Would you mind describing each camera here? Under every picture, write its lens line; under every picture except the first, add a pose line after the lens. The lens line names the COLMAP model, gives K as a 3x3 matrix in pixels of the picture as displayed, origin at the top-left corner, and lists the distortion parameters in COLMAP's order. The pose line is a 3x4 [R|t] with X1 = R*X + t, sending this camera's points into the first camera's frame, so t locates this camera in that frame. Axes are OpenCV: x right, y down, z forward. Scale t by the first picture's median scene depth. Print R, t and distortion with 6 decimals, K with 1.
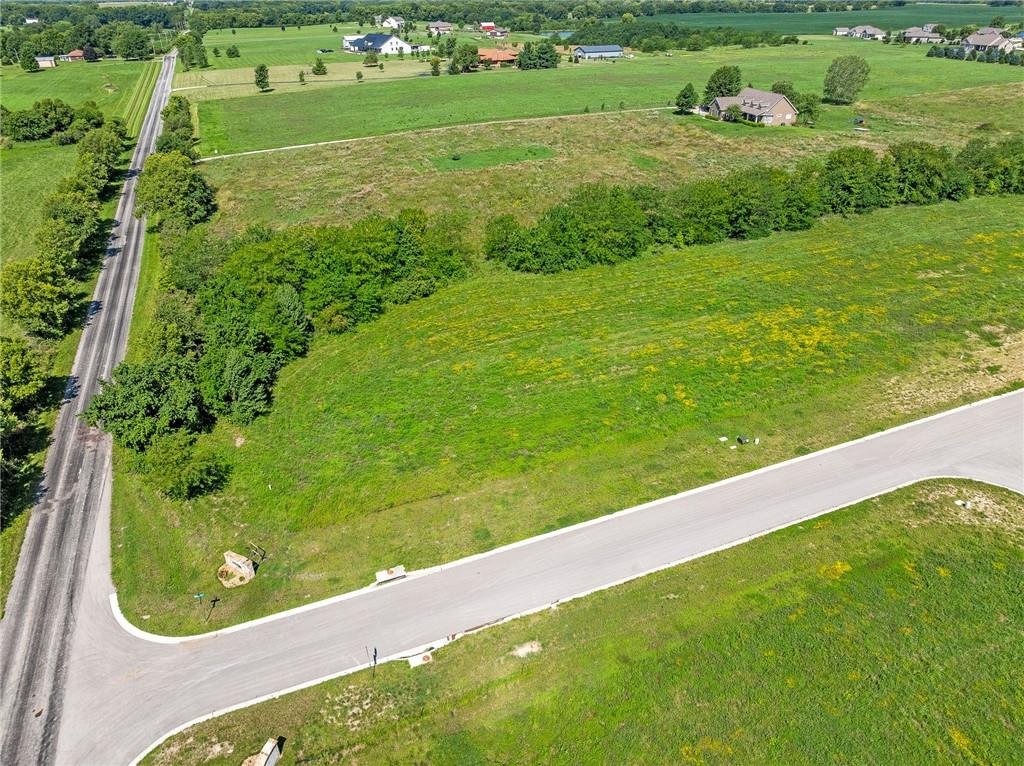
lens RADIAL K [[720.4, 0, 512.0], [0, 720.4, 383.0], [0, 0, 1]] dist [-0.040613, 0.007662]
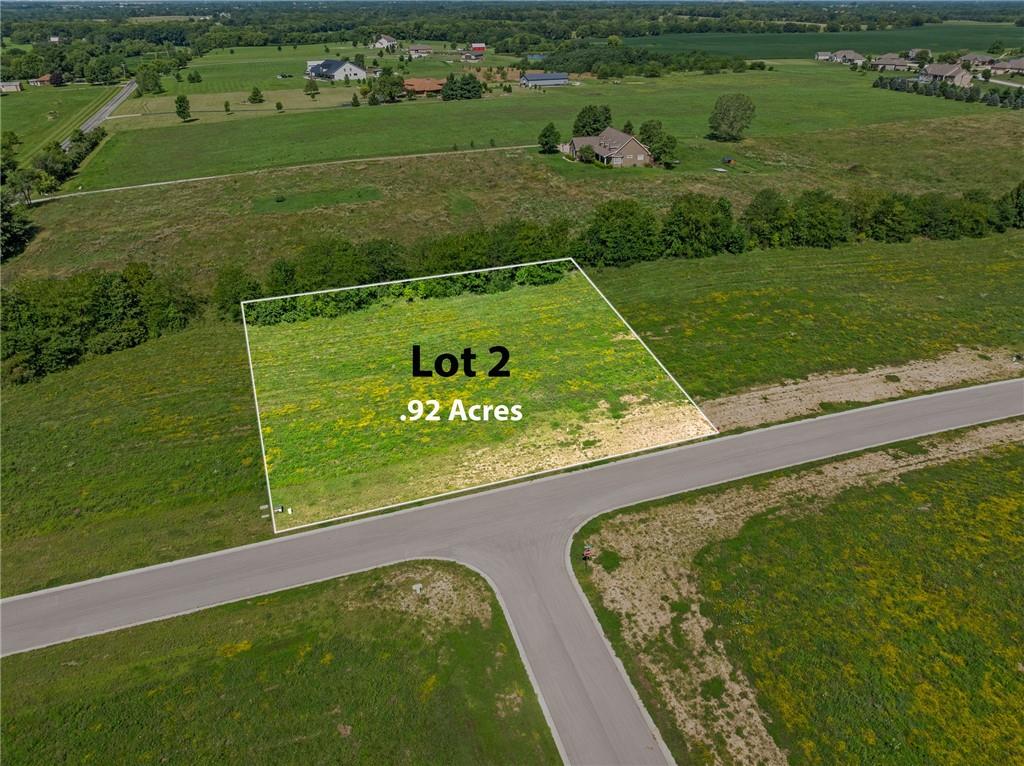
lens RADIAL K [[720.4, 0, 512.0], [0, 720.4, 383.0], [0, 0, 1]] dist [-0.040613, 0.007662]
pose [[0.998181, 0.030169, -0.052191, 0.263868], [-0.030896, 0.999436, -0.013181, -0.037676], [0.051764, 0.014770, 0.998550, -0.010950]]
